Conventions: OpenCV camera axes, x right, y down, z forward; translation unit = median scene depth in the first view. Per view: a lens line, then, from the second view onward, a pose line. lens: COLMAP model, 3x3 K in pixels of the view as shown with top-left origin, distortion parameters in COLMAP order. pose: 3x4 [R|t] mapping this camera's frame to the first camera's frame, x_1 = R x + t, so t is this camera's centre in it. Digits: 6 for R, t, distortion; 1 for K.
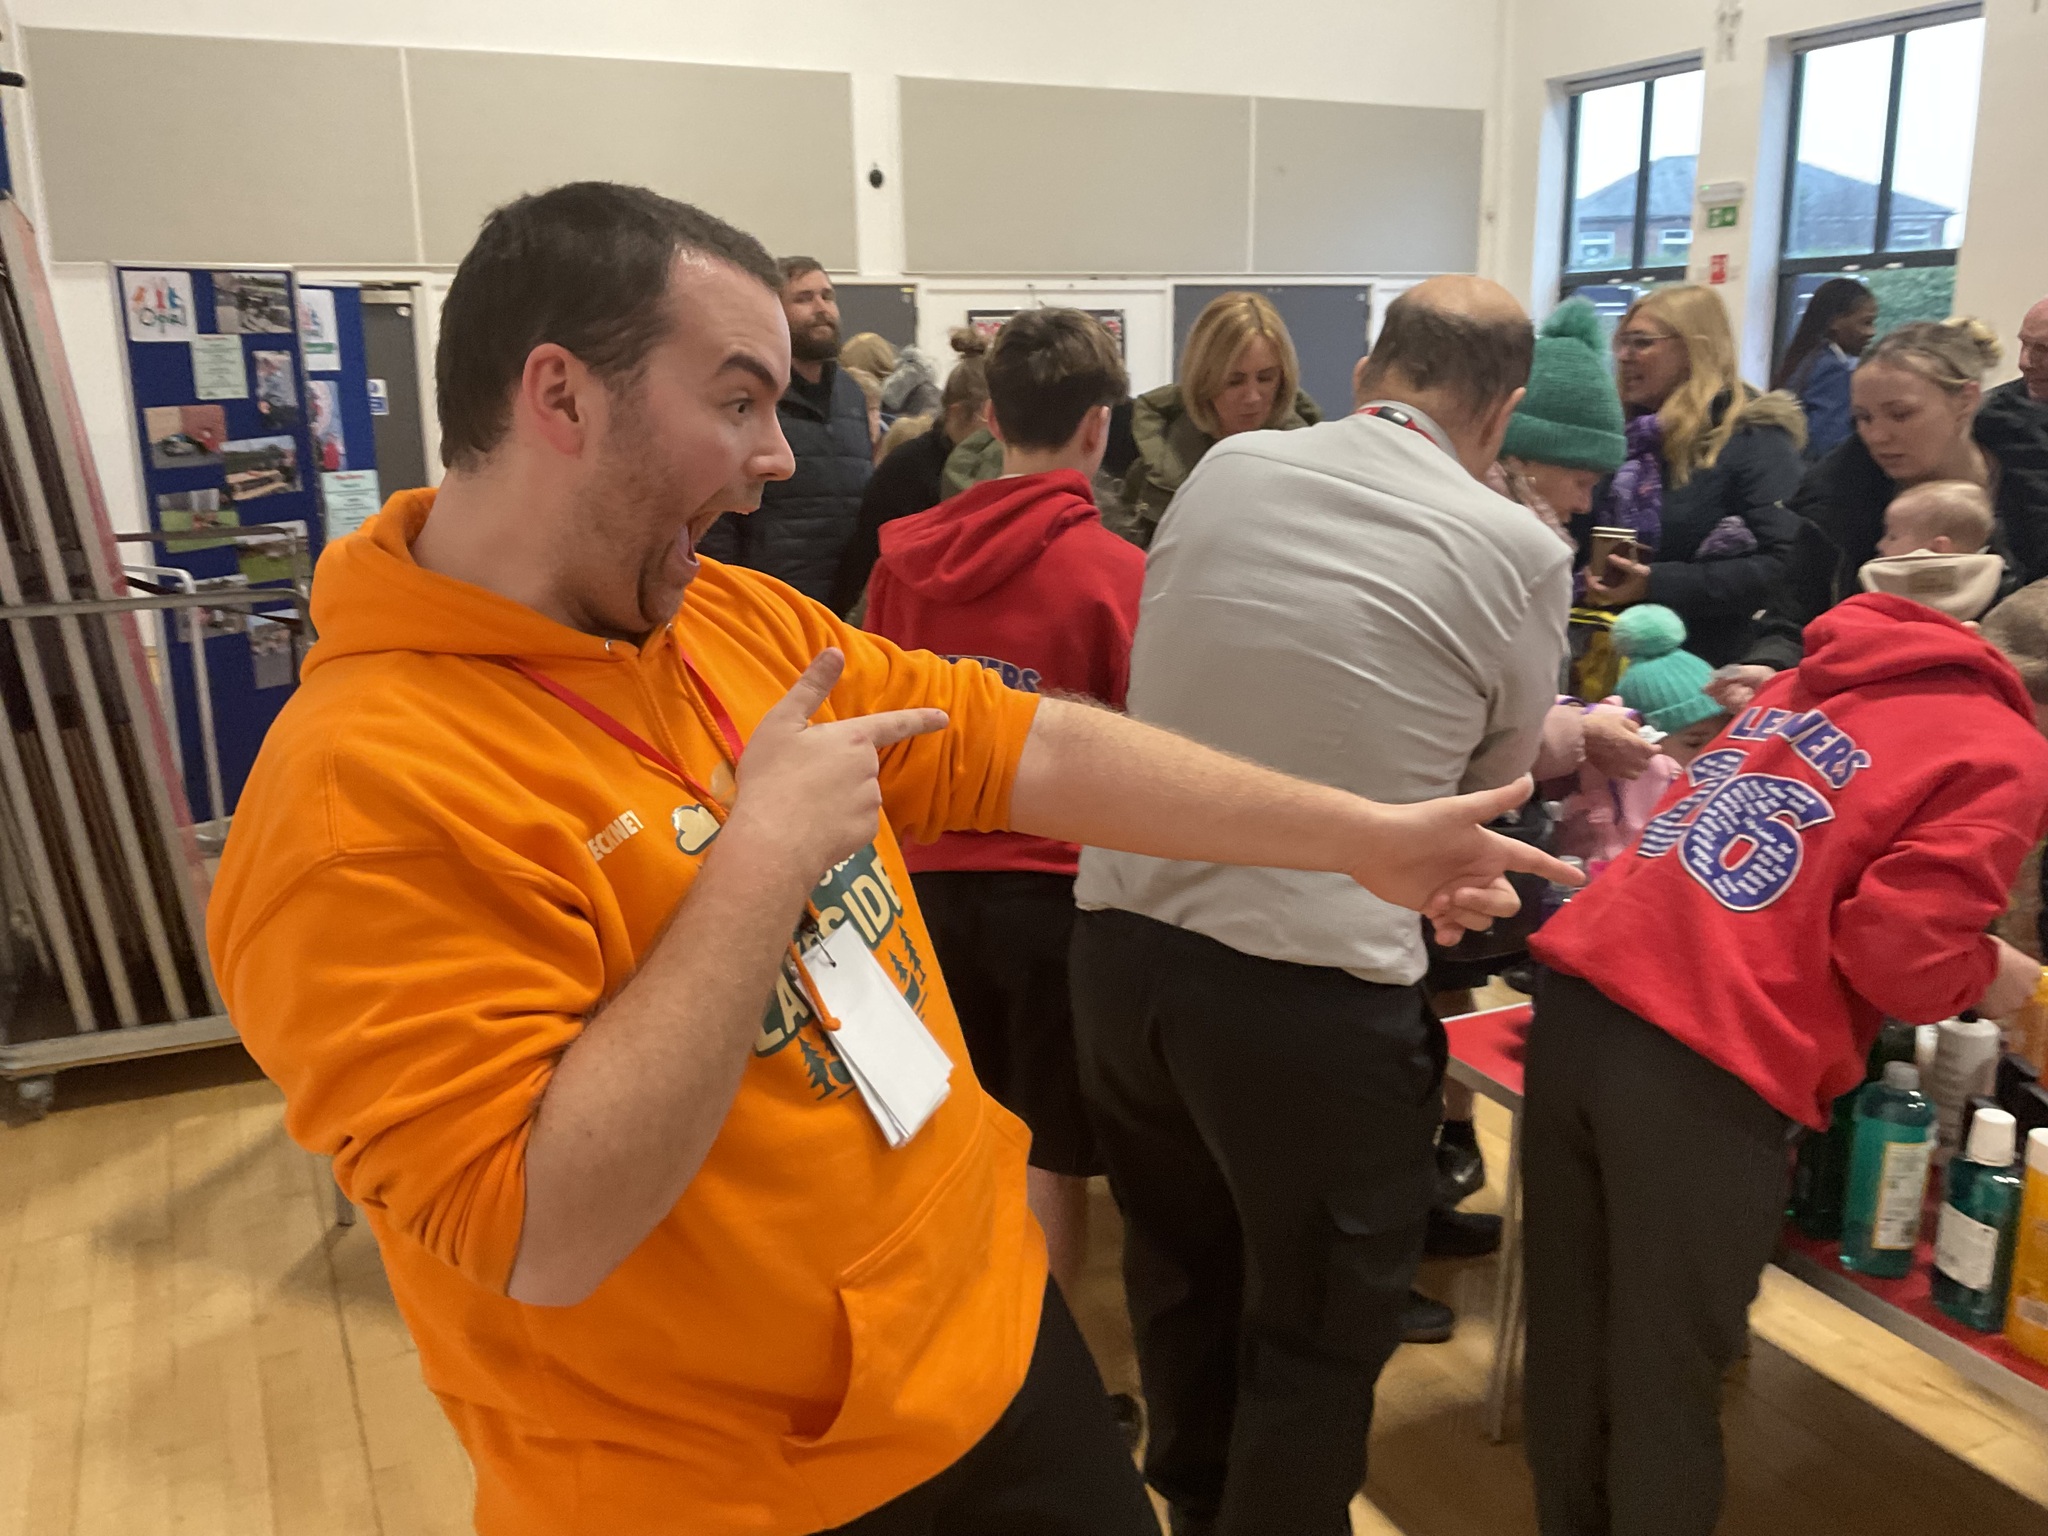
lens RADIAL K [[1712.6, 0, 1024.9], [0, 1712.6, 767.6], [0, 0, 1]] dist [-0.017602, -0.015146]
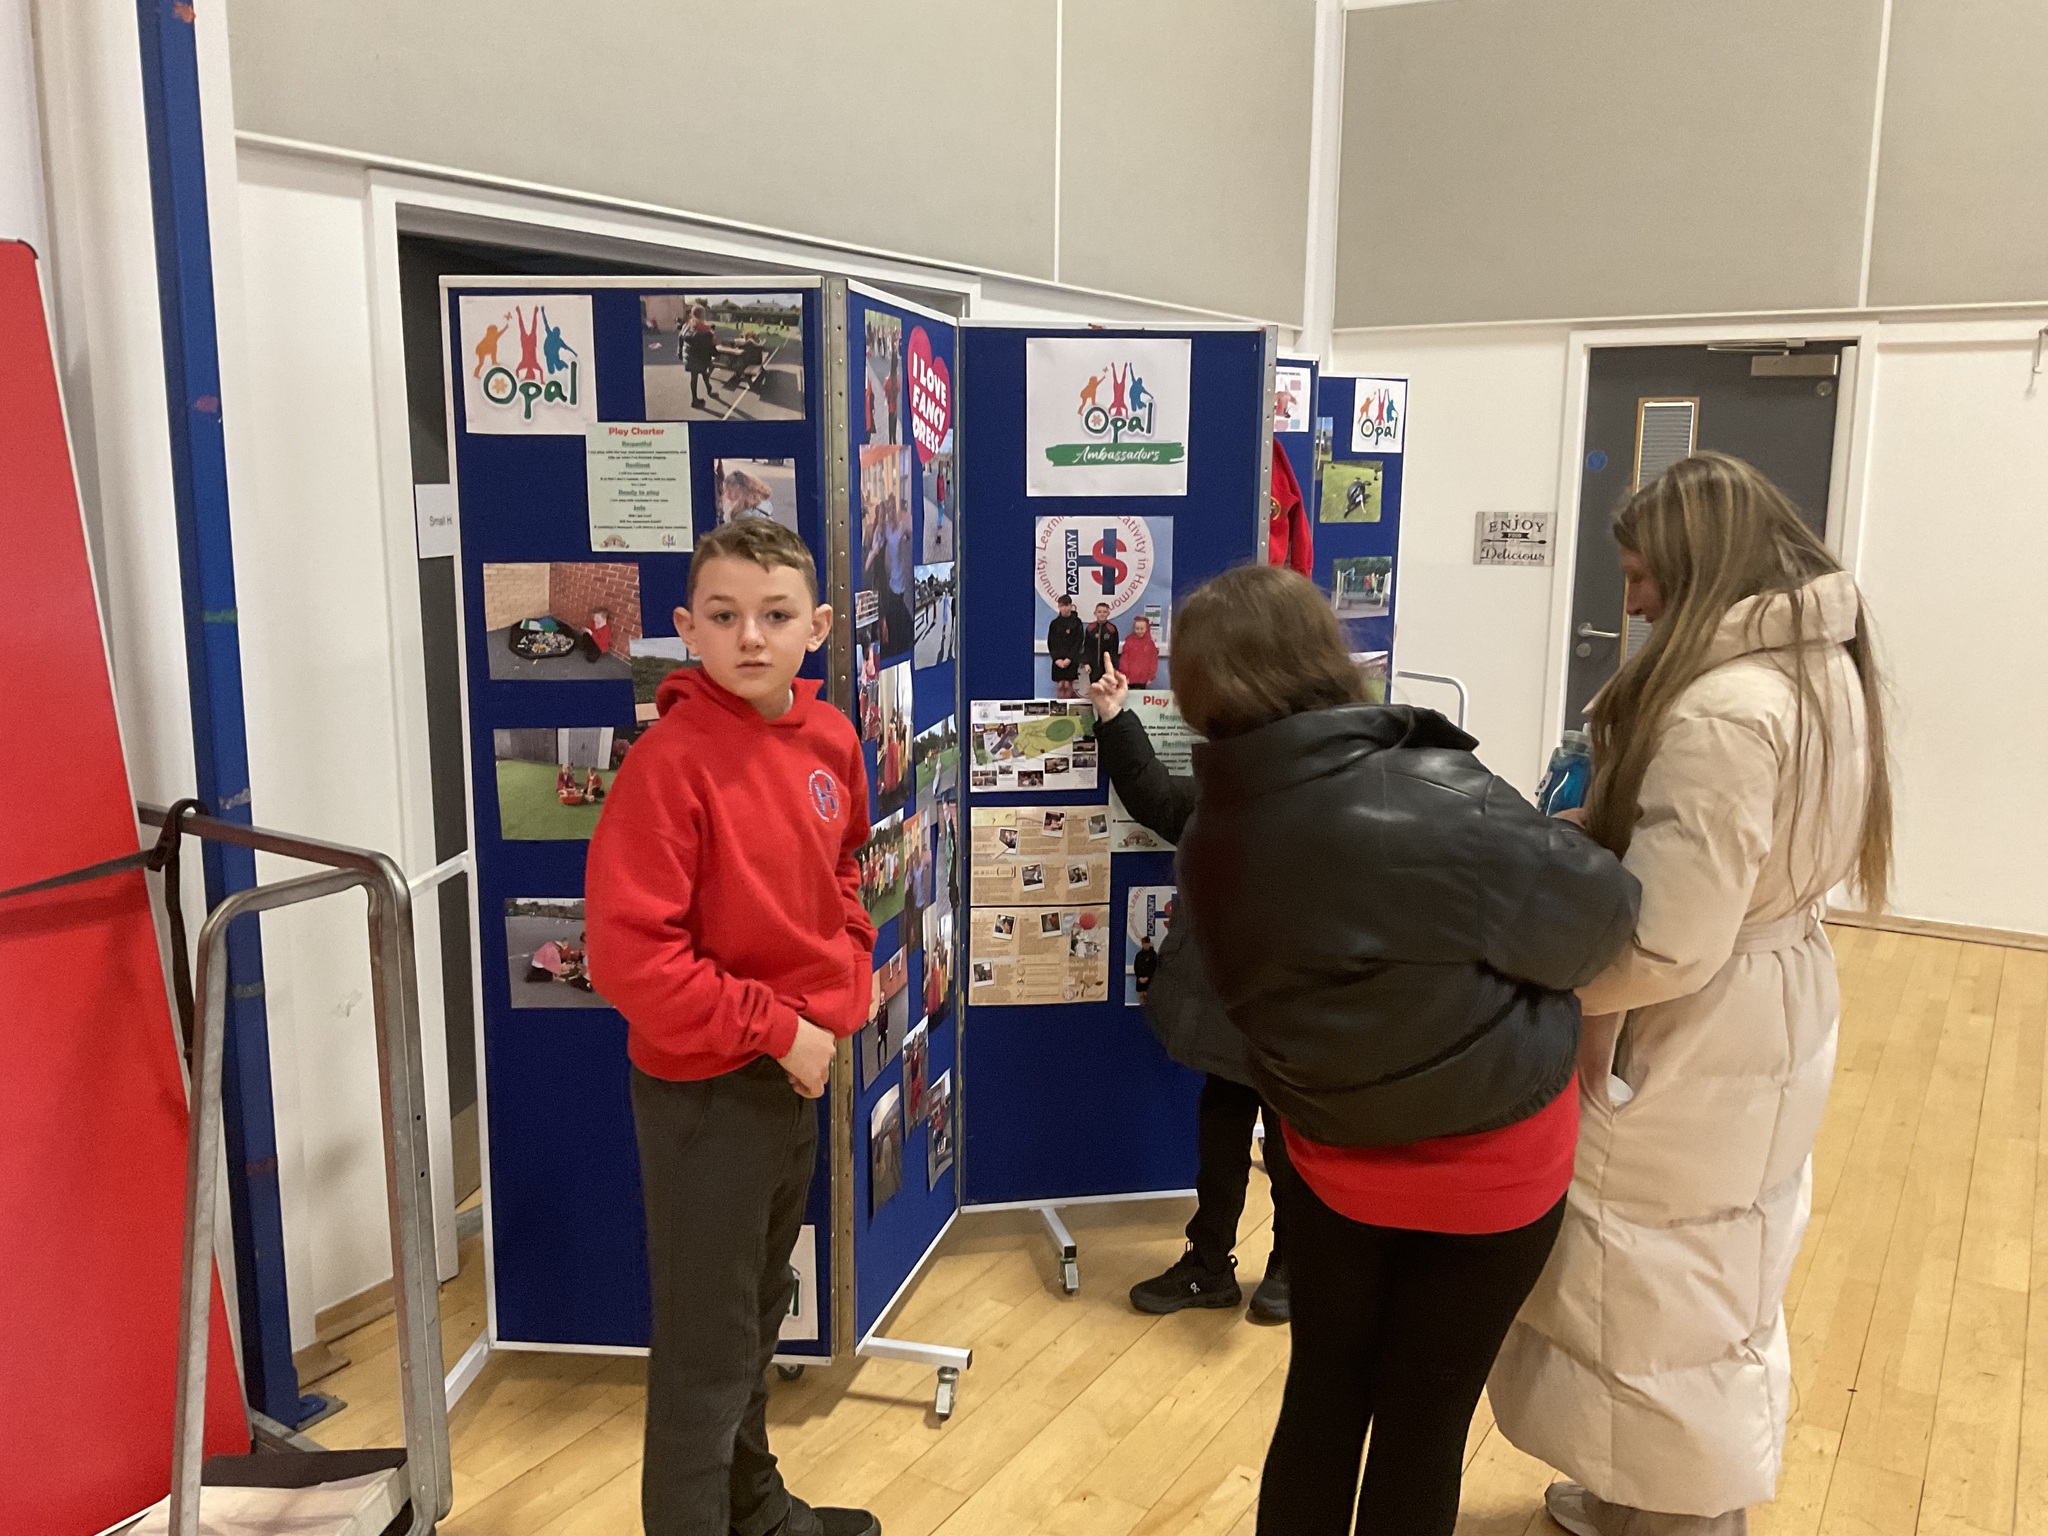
lens RADIAL K [[1712.6, 0, 1023.4], [0, 1712.6, 772.7], [0, 0, 1]] dist [-0.017602, -0.015146]
pose [[0.524572, 0.179667, -0.832192, 0.008808], [-0.217660, 0.973296, 0.072929, -0.215764], [0.823073, 0.142878, 0.549670, 0.833232]]
